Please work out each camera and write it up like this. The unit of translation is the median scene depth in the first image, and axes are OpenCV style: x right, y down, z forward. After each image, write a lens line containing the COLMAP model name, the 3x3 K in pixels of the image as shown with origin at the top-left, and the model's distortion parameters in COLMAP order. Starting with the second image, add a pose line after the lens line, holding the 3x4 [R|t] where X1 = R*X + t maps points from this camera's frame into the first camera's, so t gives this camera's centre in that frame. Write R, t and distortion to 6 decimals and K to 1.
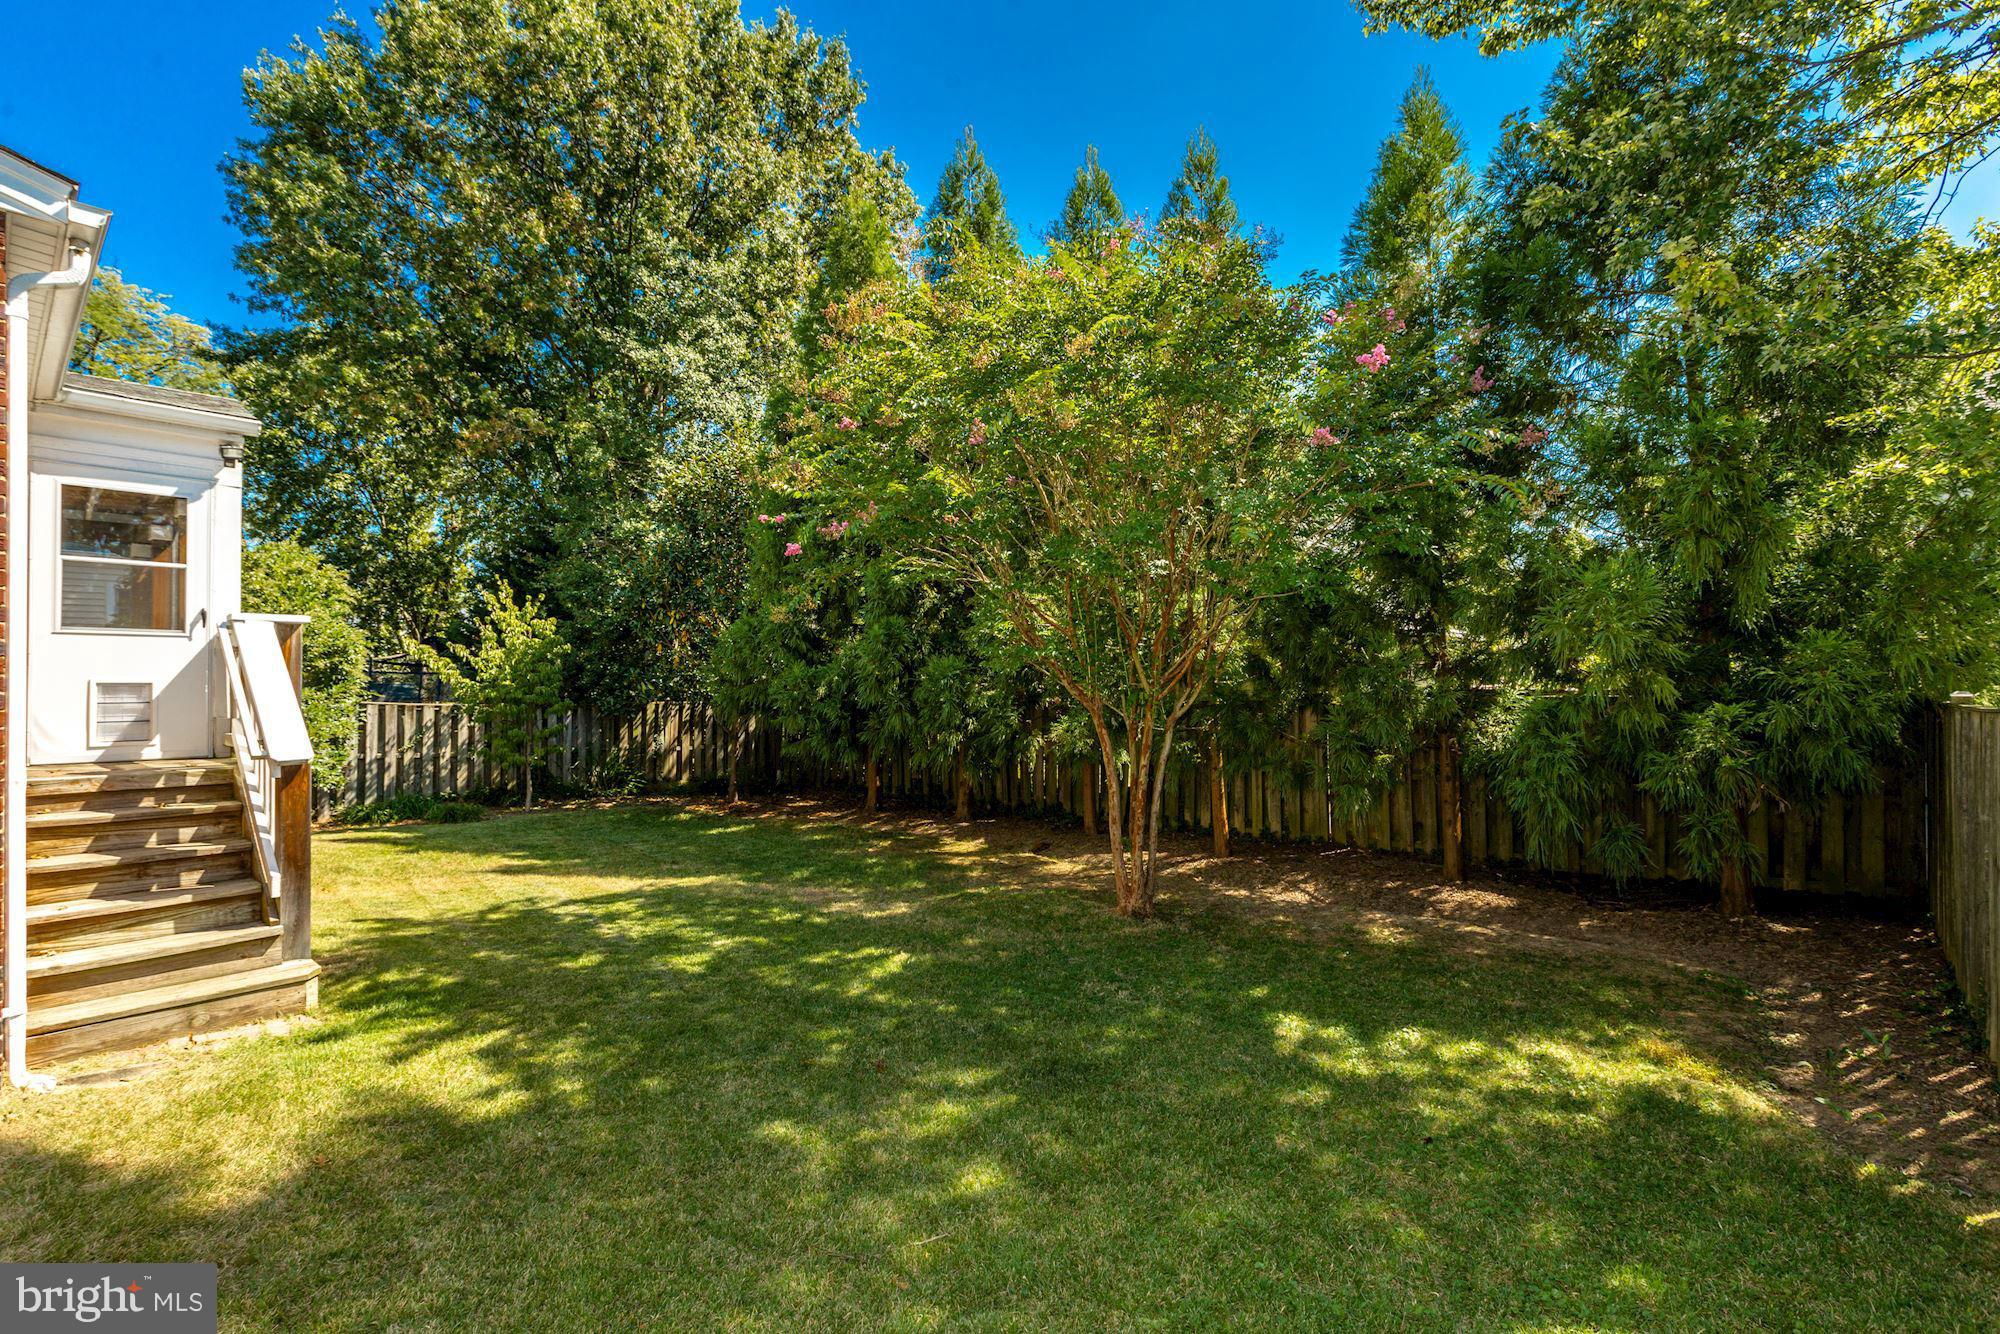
lens RADIAL K [[898.0, 0, 998.6], [0, 898.0, 663.3], [0, 0, 1]] dist [0.000930, -0.000401]
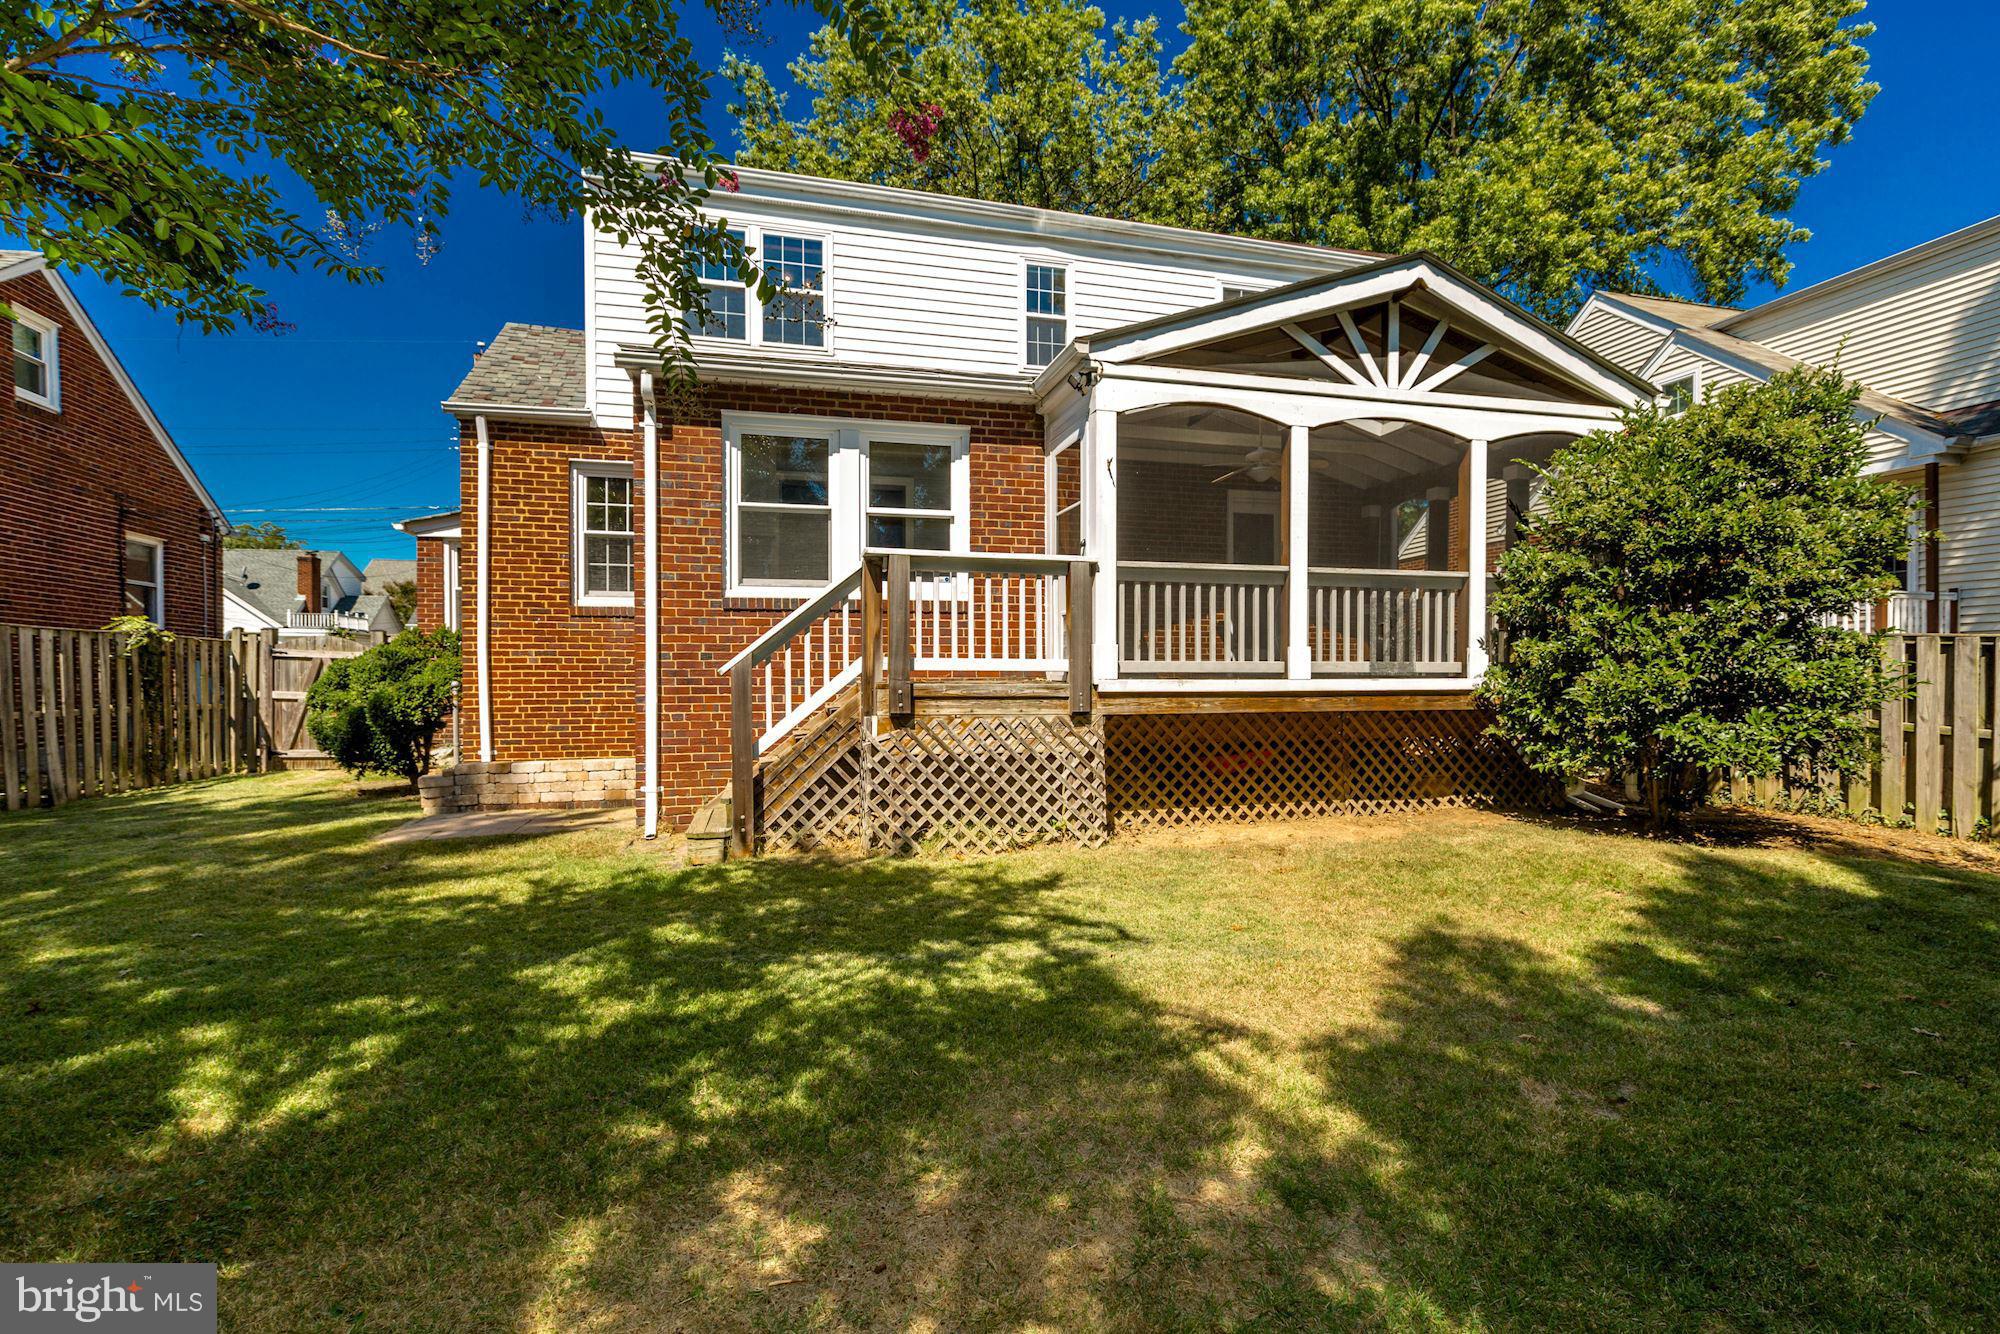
lens RADIAL K [[898.0, 0, 998.6], [0, 898.0, 663.3], [0, 0, 1]] dist [0.000930, -0.000401]
pose [[-0.558489, 0.010702, -0.829443, 0.054356], [0.027453, 0.999607, -0.005587, 0.090381], [0.829057, -0.025891, -0.558564, 1.603954]]
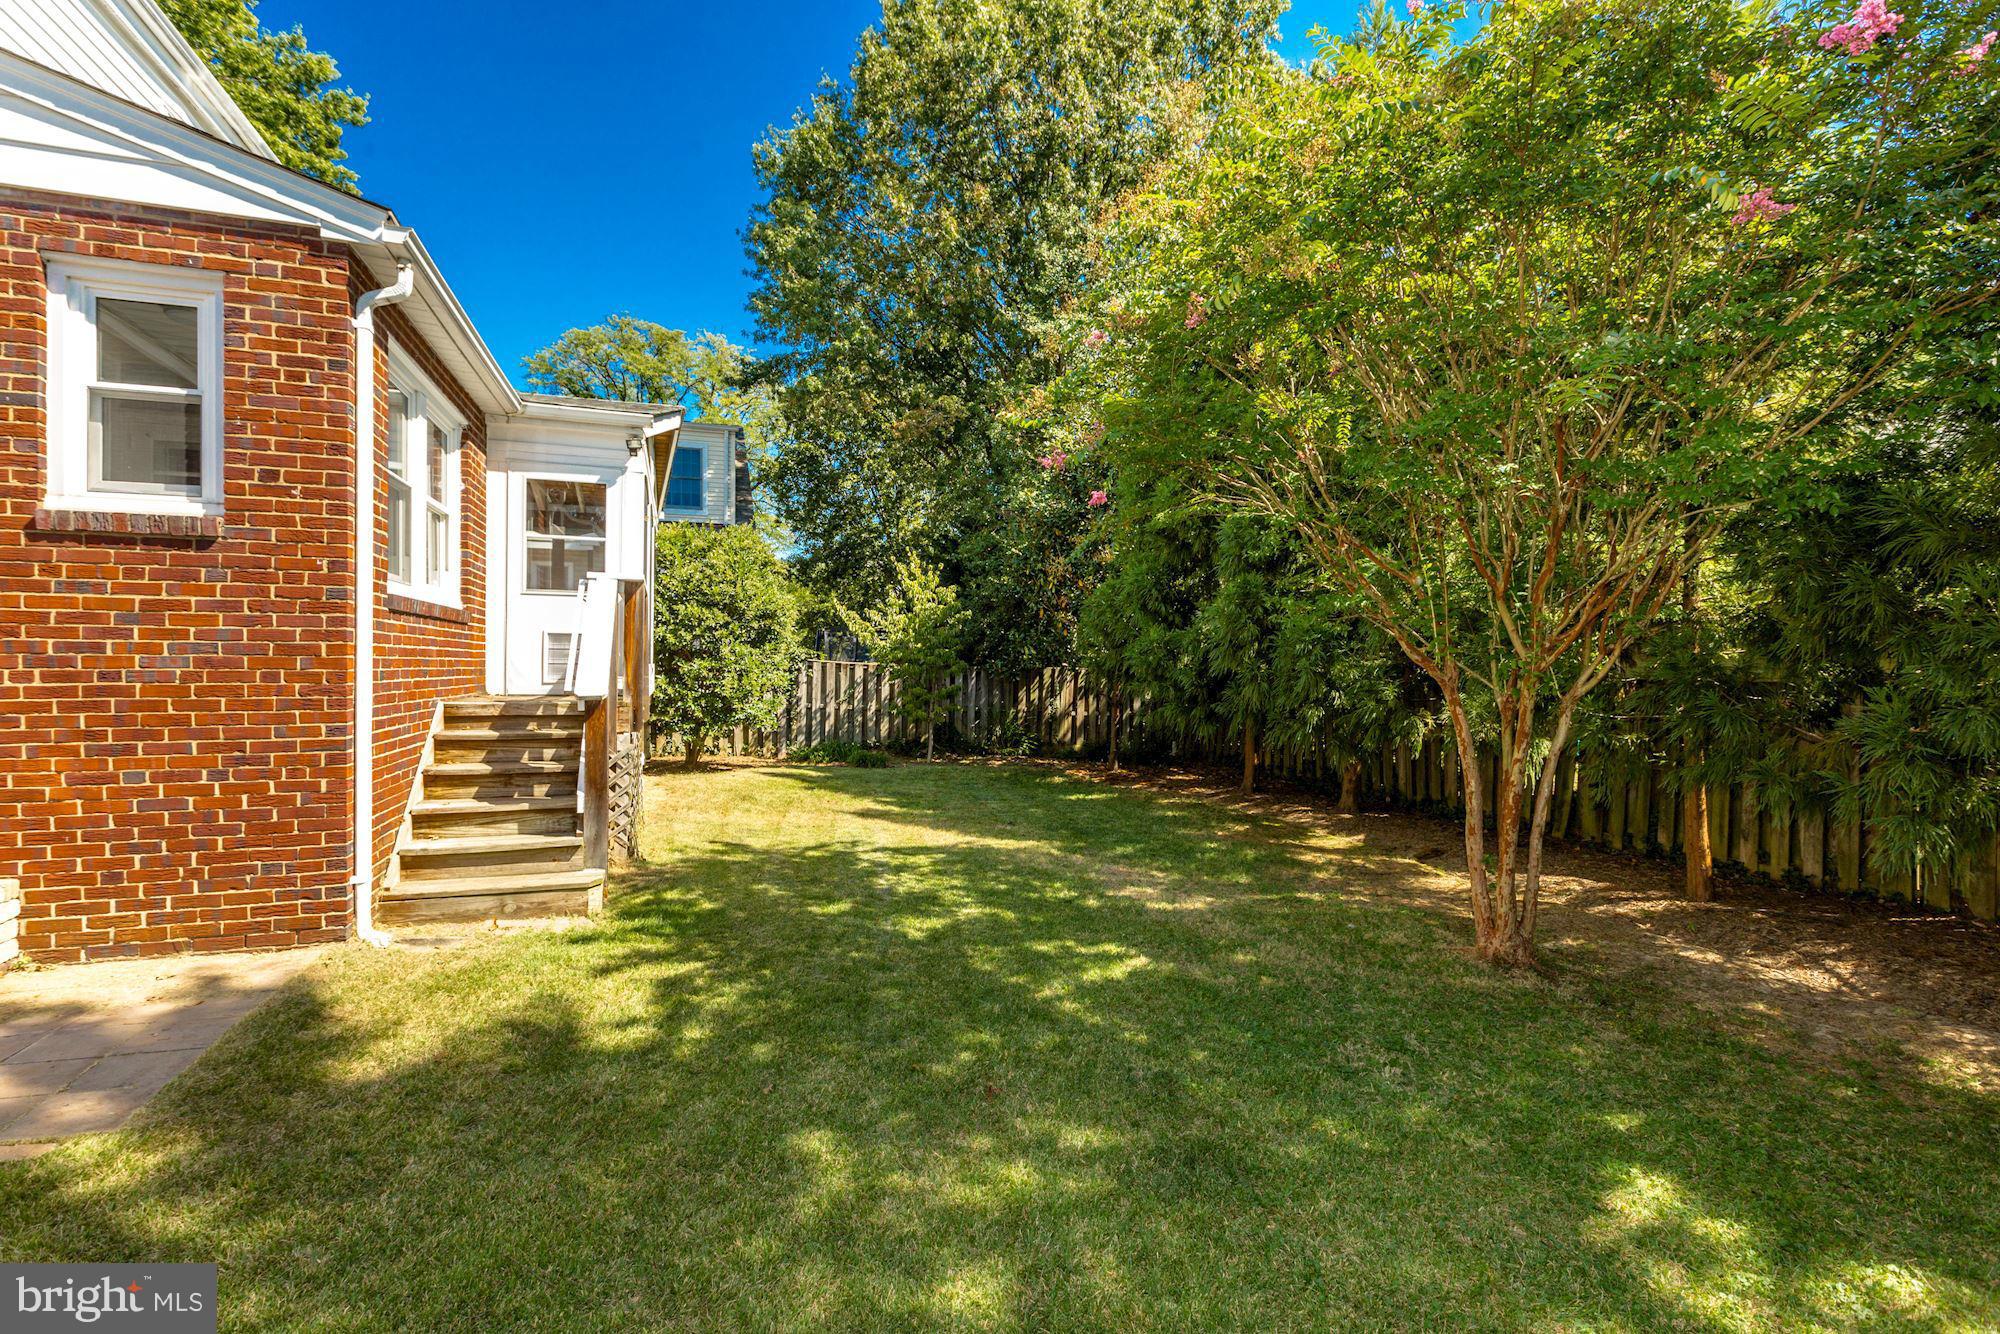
lens RADIAL K [[894.8, 0, 1000.2], [0, 894.8, 661.4], [0, 0, 1]] dist [0.000926, -0.000325]
pose [[0.872061, 0.020728, -0.488957, 0.180898], [-0.008018, 0.999574, 0.028074, 0.021590], [0.489331, -0.020562, 0.871856, 0.203368]]
